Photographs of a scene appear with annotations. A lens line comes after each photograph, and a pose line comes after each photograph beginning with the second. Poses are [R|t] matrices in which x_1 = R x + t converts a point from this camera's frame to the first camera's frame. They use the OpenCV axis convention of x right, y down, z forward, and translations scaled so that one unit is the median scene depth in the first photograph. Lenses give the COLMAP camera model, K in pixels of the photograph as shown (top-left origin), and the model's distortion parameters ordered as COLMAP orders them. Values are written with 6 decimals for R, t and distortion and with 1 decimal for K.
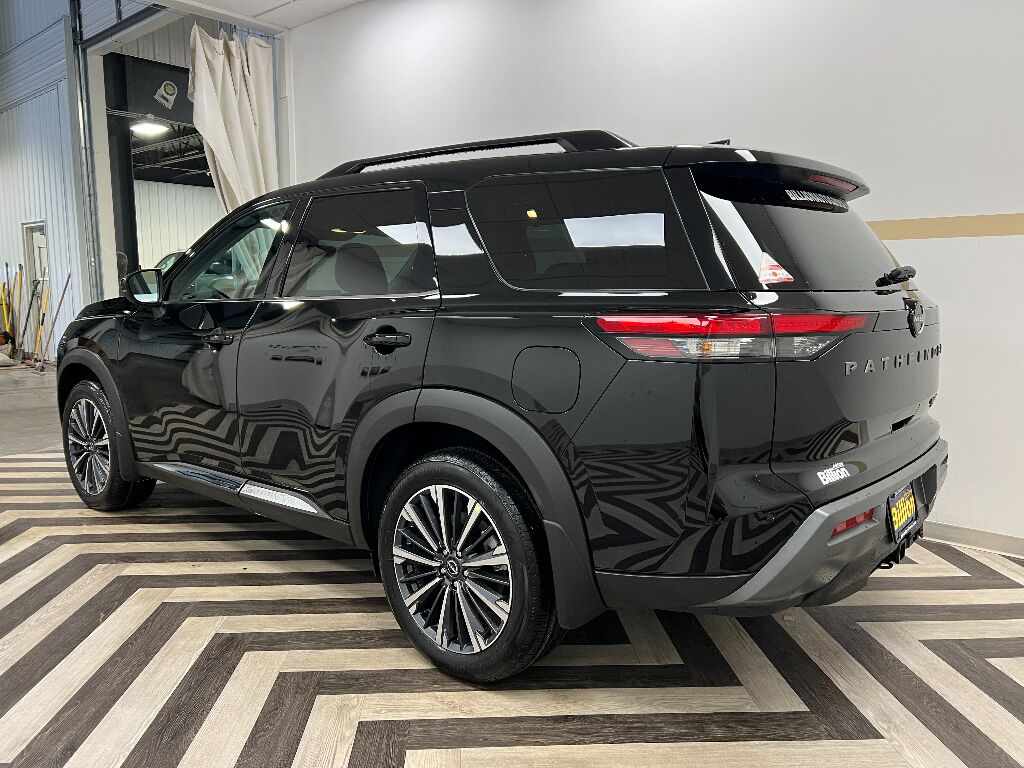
lens RADIAL K [[769.2, 0, 516.7], [0, 769.2, 386.6], [0, 0, 1]] dist [0.075040, -0.085596]
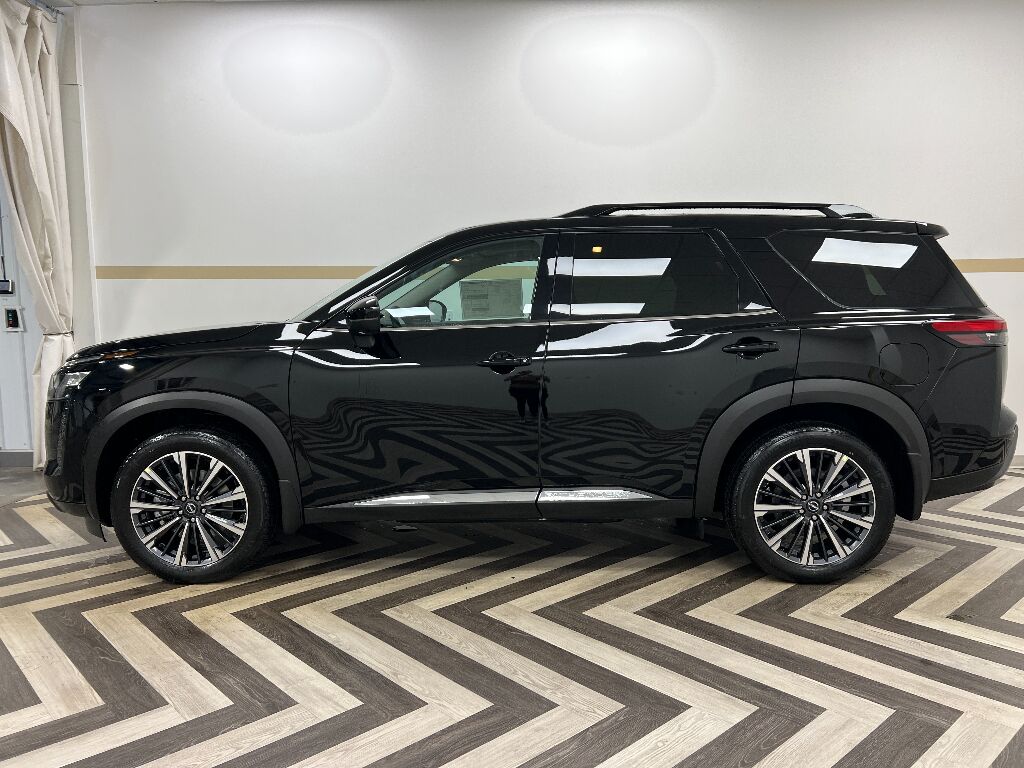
lens RADIAL K [[769.2, 0, 516.7], [0, 769.2, 386.6], [0, 0, 1]] dist [0.075040, -0.085596]
pose [[0.767791, -0.077232, 0.636028, -1.326248], [0.094567, 0.995496, 0.006724, -0.042103], [-0.633683, 0.054984, 0.771636, 0.227321]]
